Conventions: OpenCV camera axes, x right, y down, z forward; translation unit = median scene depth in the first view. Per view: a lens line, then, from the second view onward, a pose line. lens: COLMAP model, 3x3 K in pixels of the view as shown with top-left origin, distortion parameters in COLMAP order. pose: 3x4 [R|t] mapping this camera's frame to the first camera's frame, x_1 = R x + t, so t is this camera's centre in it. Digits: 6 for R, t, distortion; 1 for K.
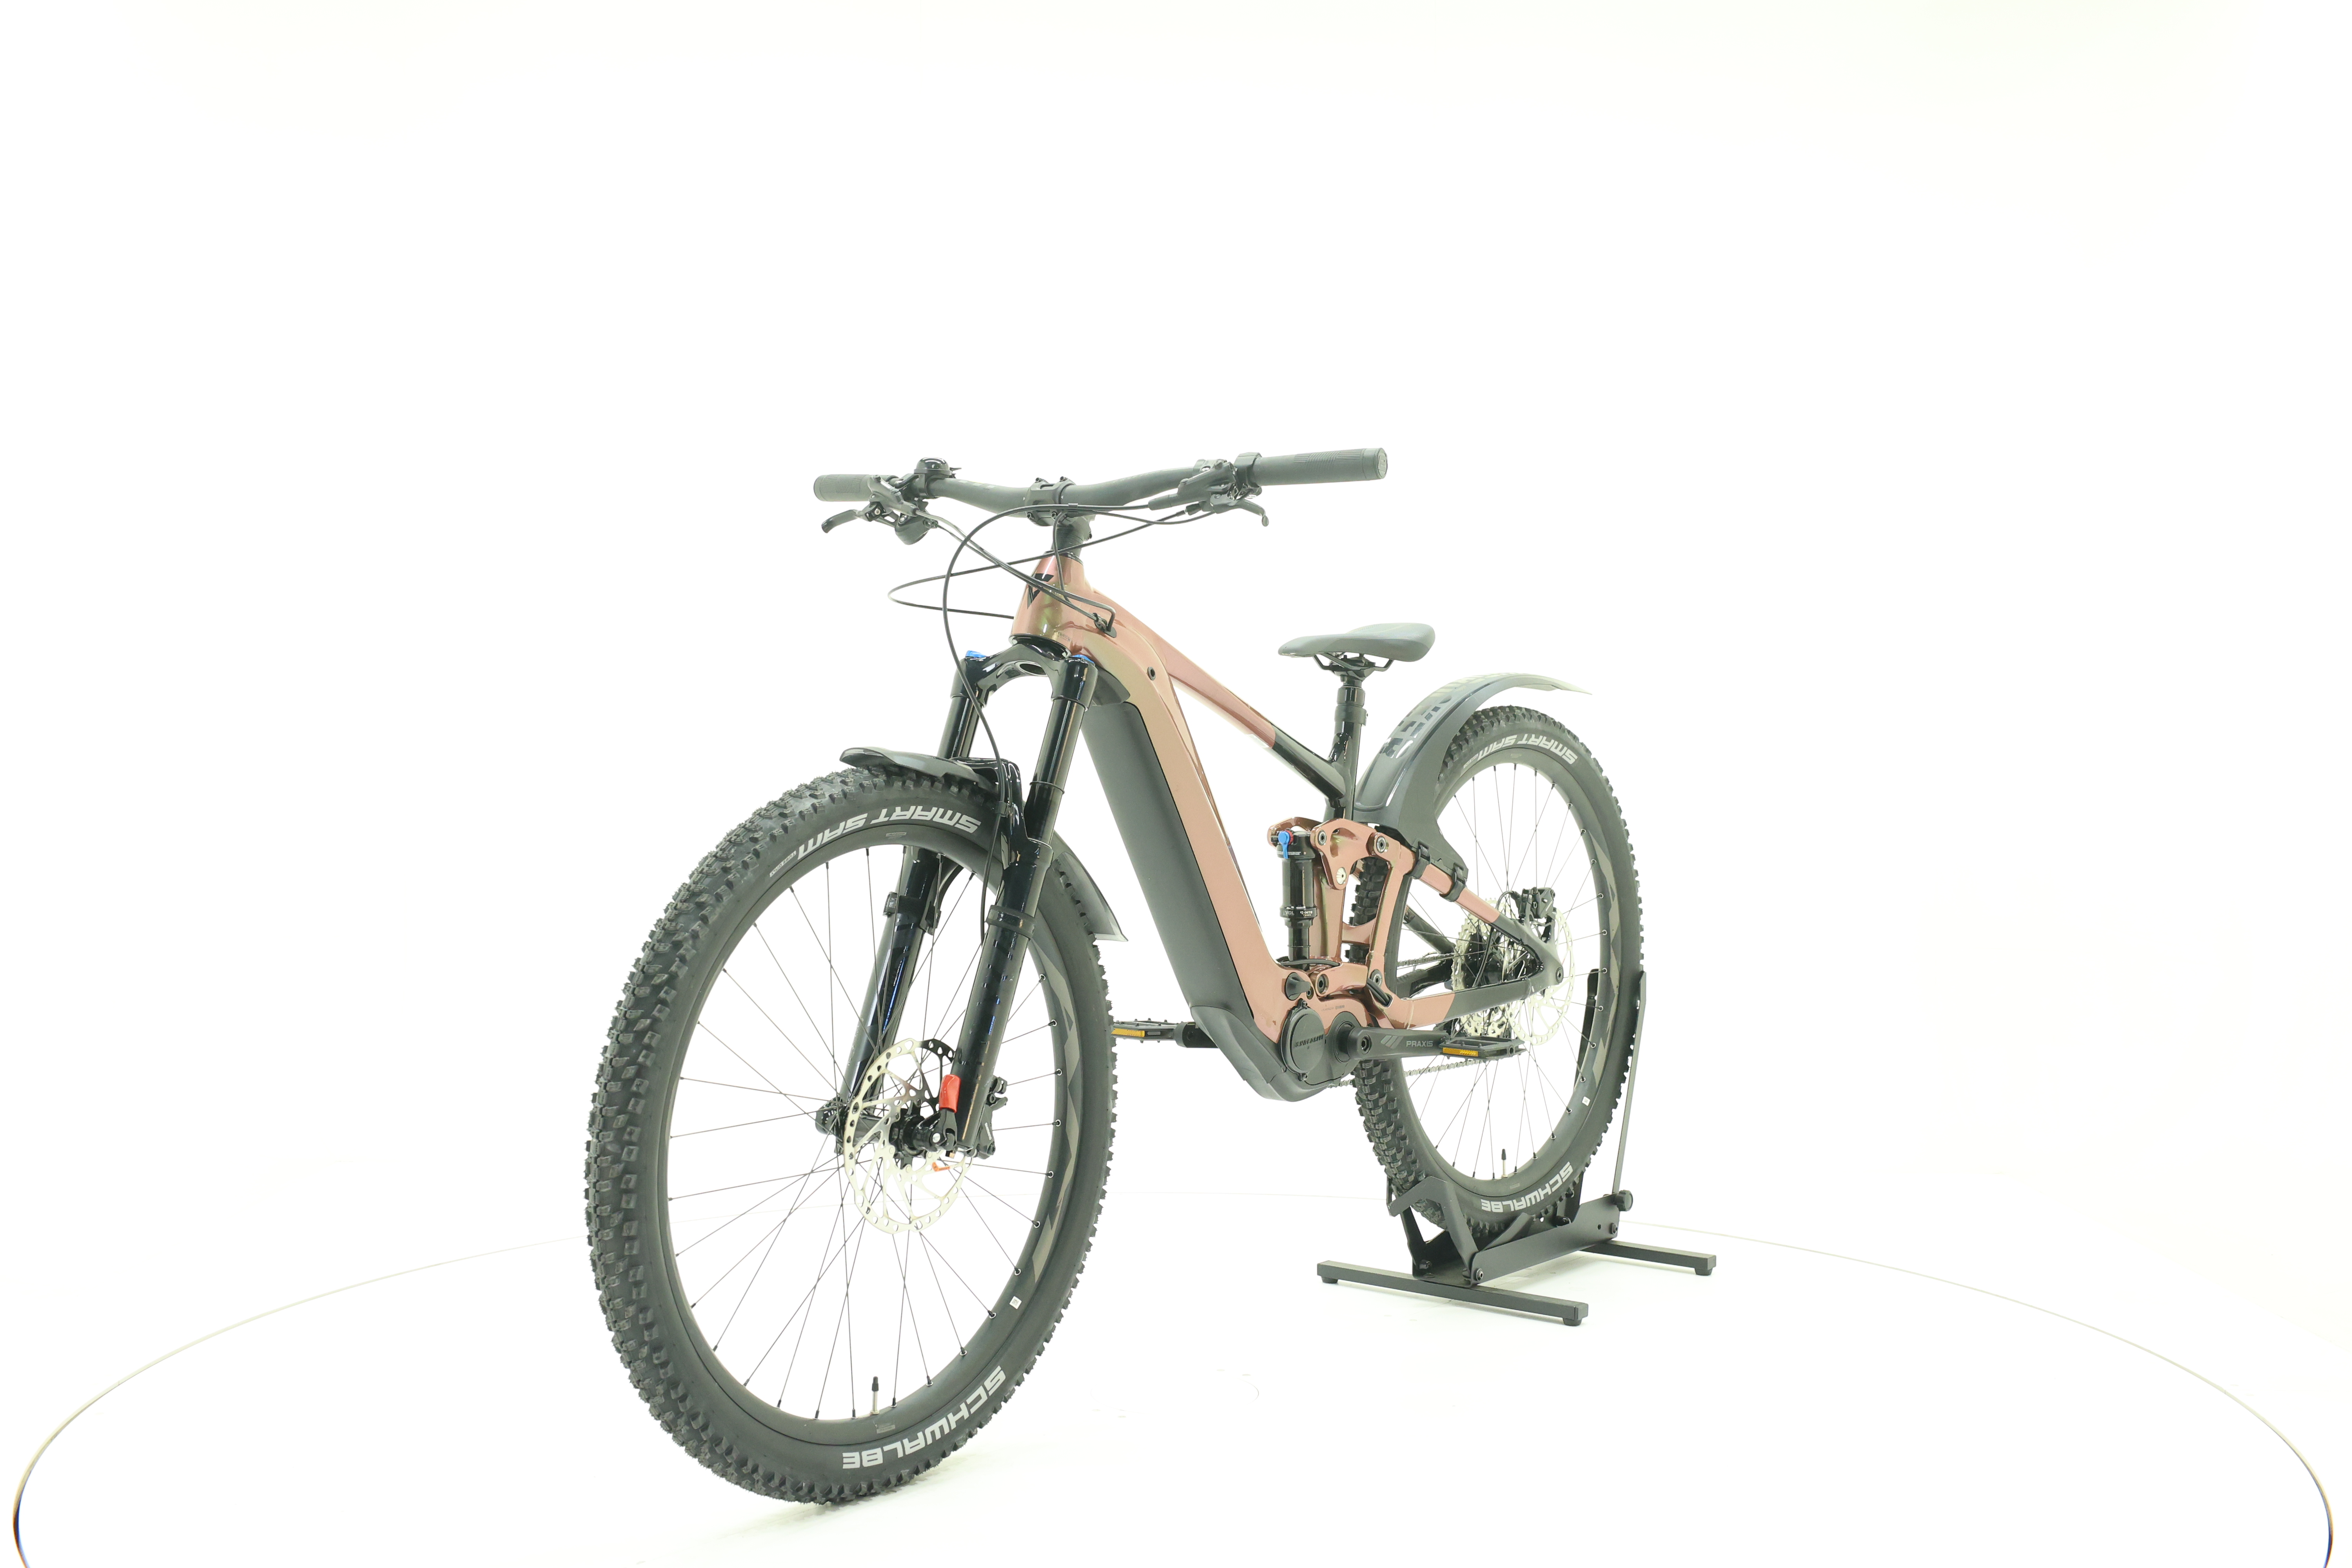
lens RADIAL K [[2509.6, 0, 1053.9], [0, 2509.6, 779.5], [0, 0, 1]] dist [-0.013287, -0.005451]
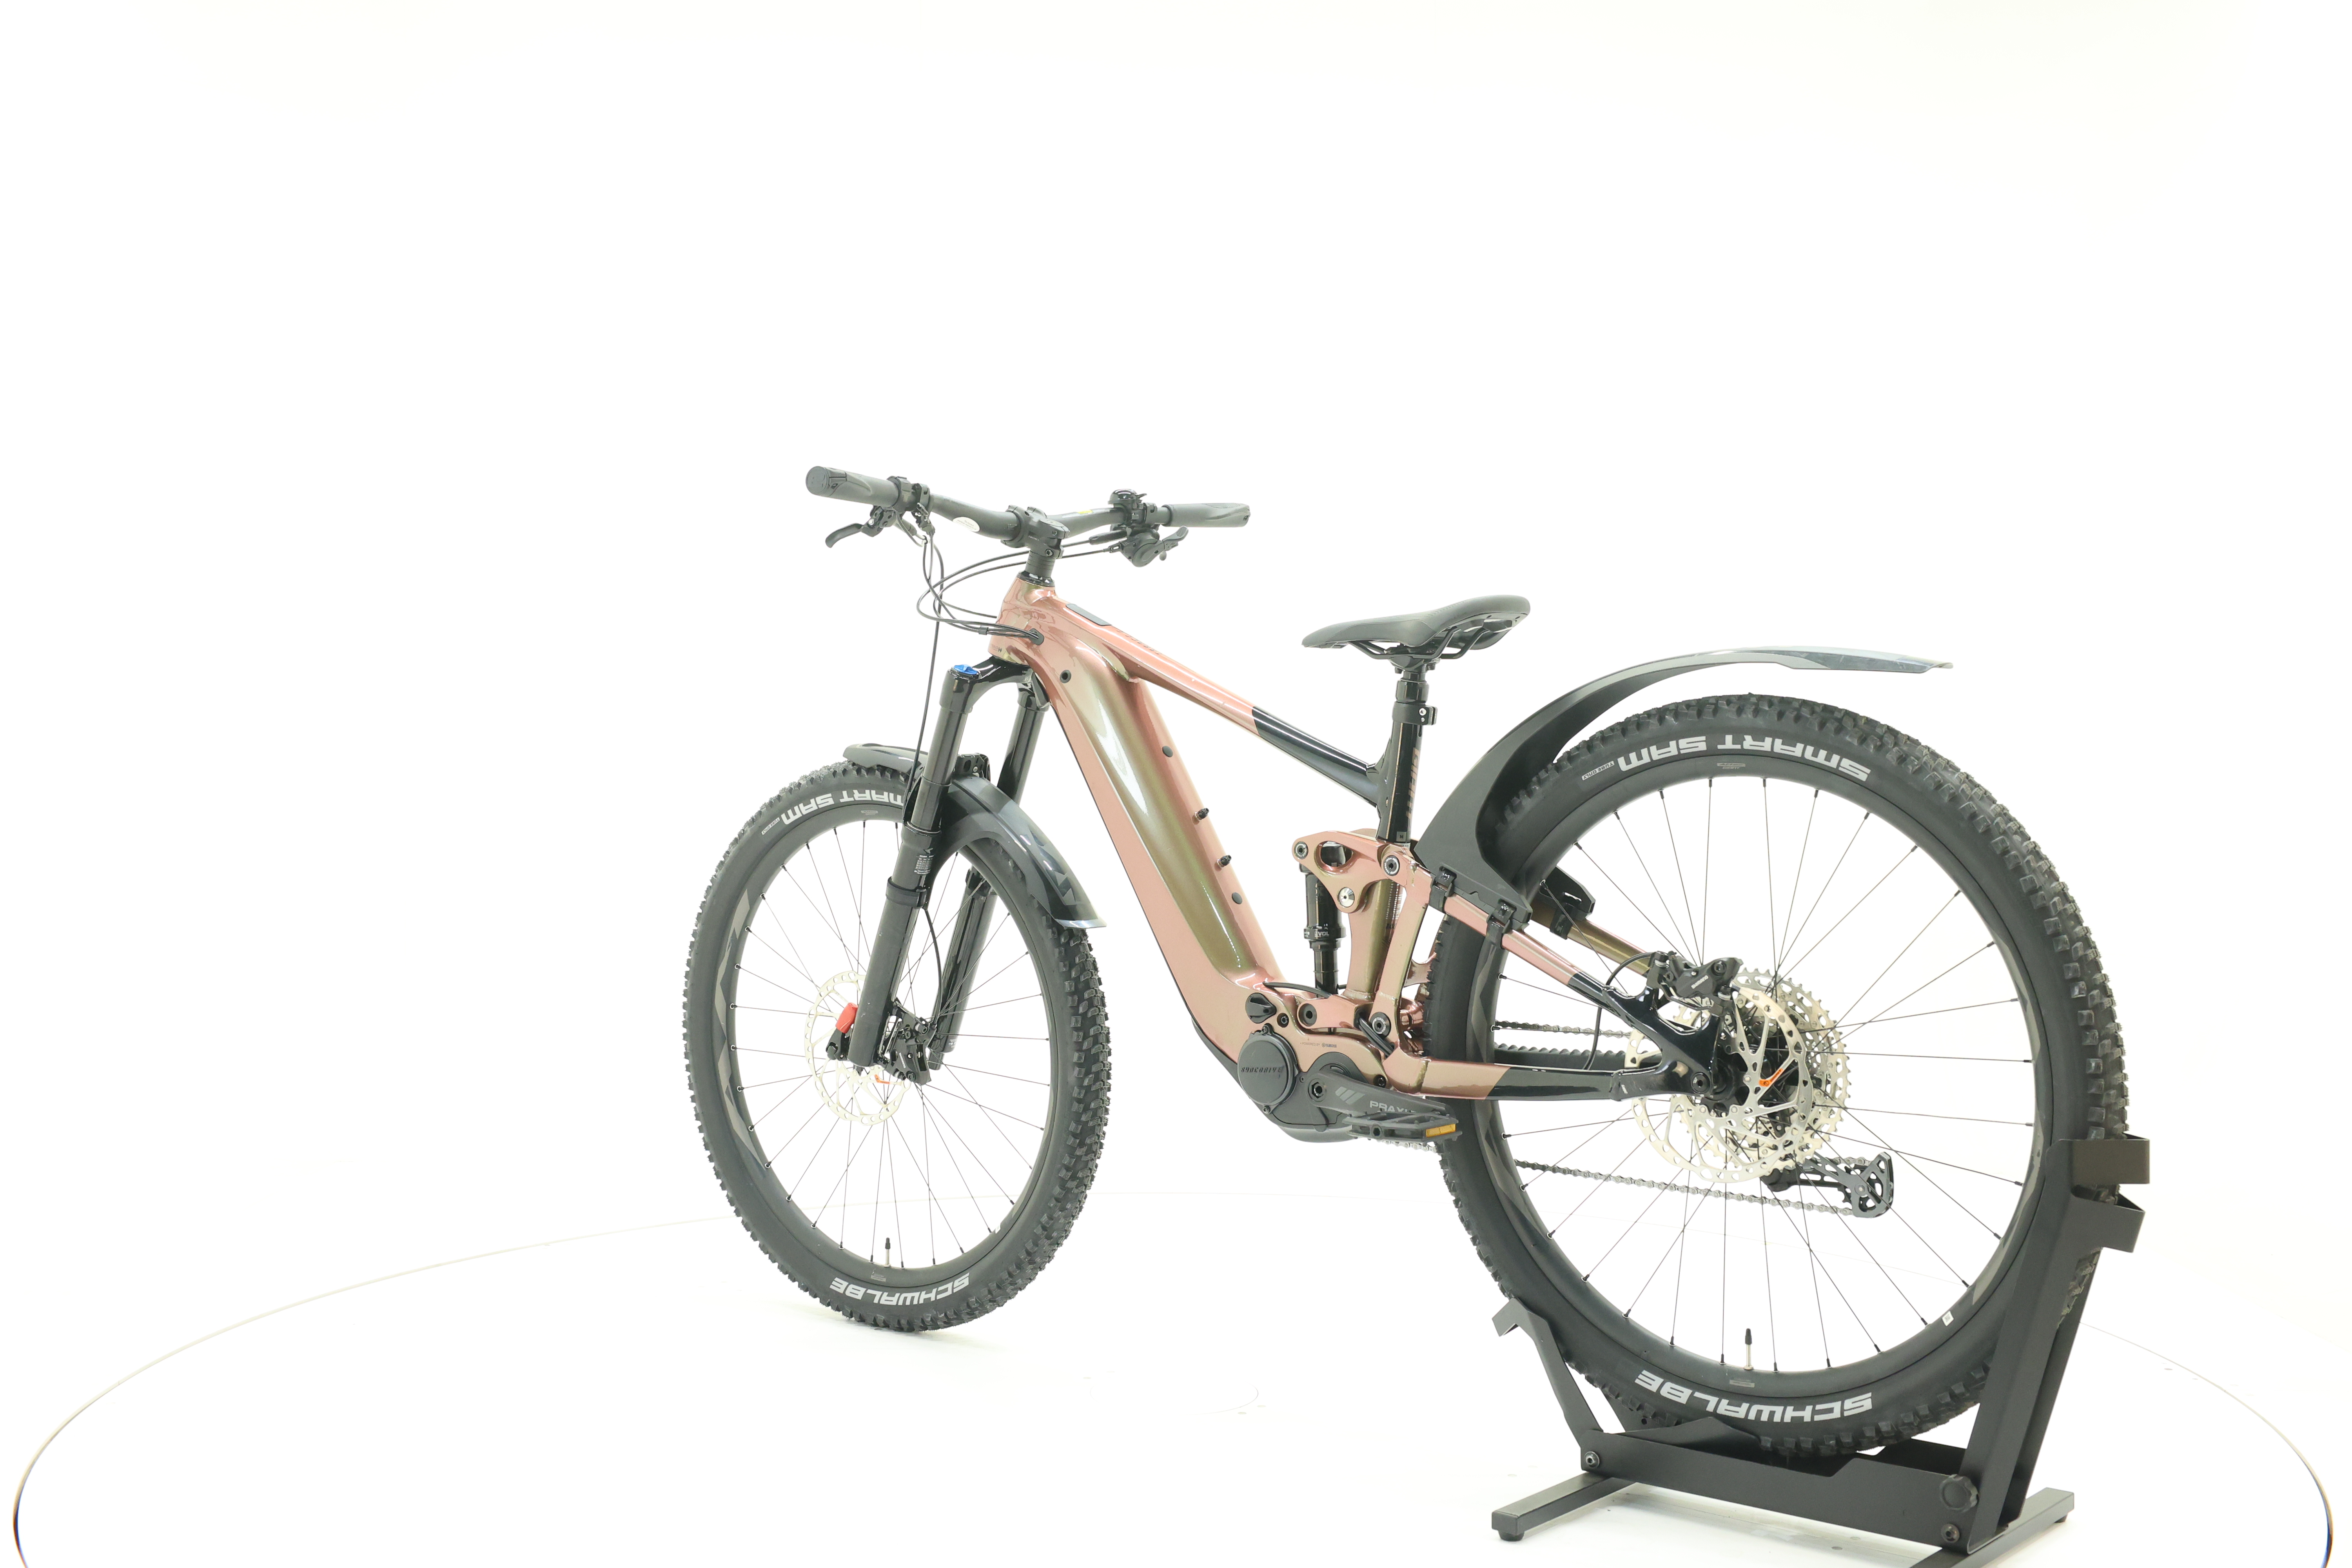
lens RADIAL K [[2509.6, 0, 1053.9], [0, 2509.6, 779.5], [0, 0, 1]] dist [-0.013287, -0.005451]
pose [[-0.034537, 0.014066, -0.999304, 1.116758], [-0.022825, 0.999629, 0.014859, -0.014728], [0.999143, 0.023322, -0.034203, 1.047560]]
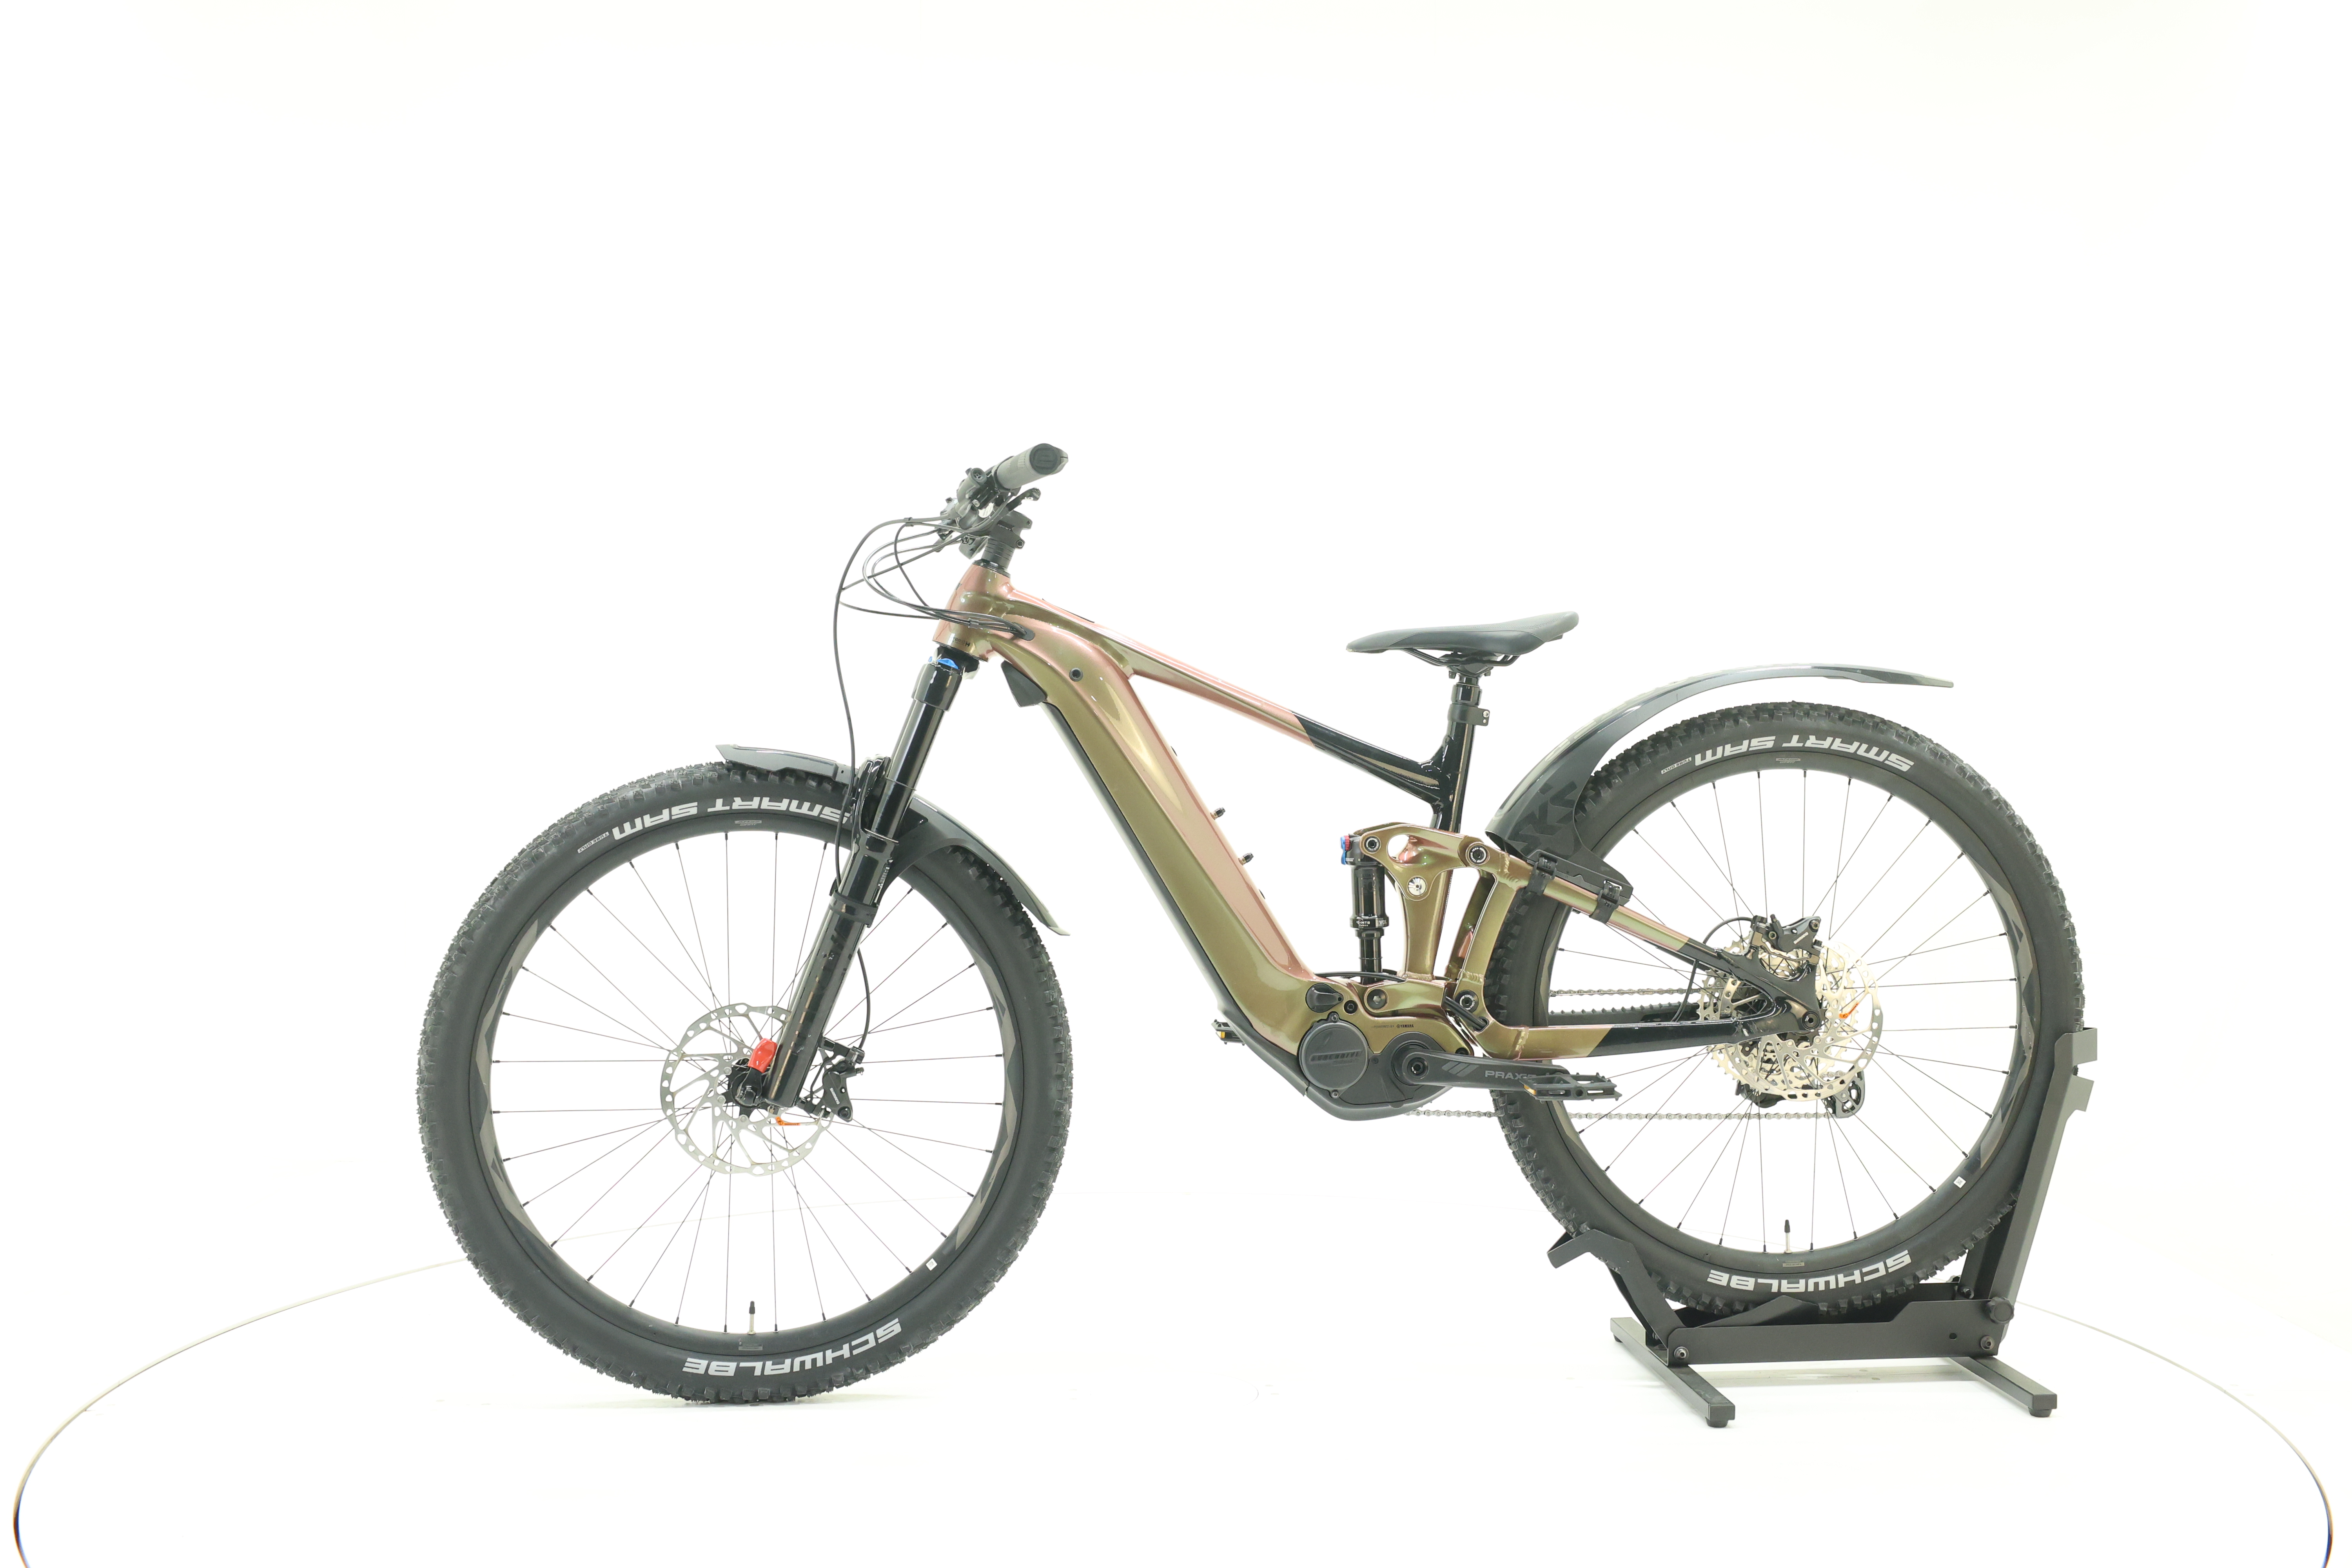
lens RADIAL K [[2509.6, 0, 1053.9], [0, 2509.6, 779.5], [0, 0, 1]] dist [-0.013287, -0.005451]
pose [[0.707063, 0.014750, -0.706996, 0.766445], [-0.014562, 0.999874, 0.006297, -0.005922], [0.707000, 0.005843, 0.707189, 0.275331]]
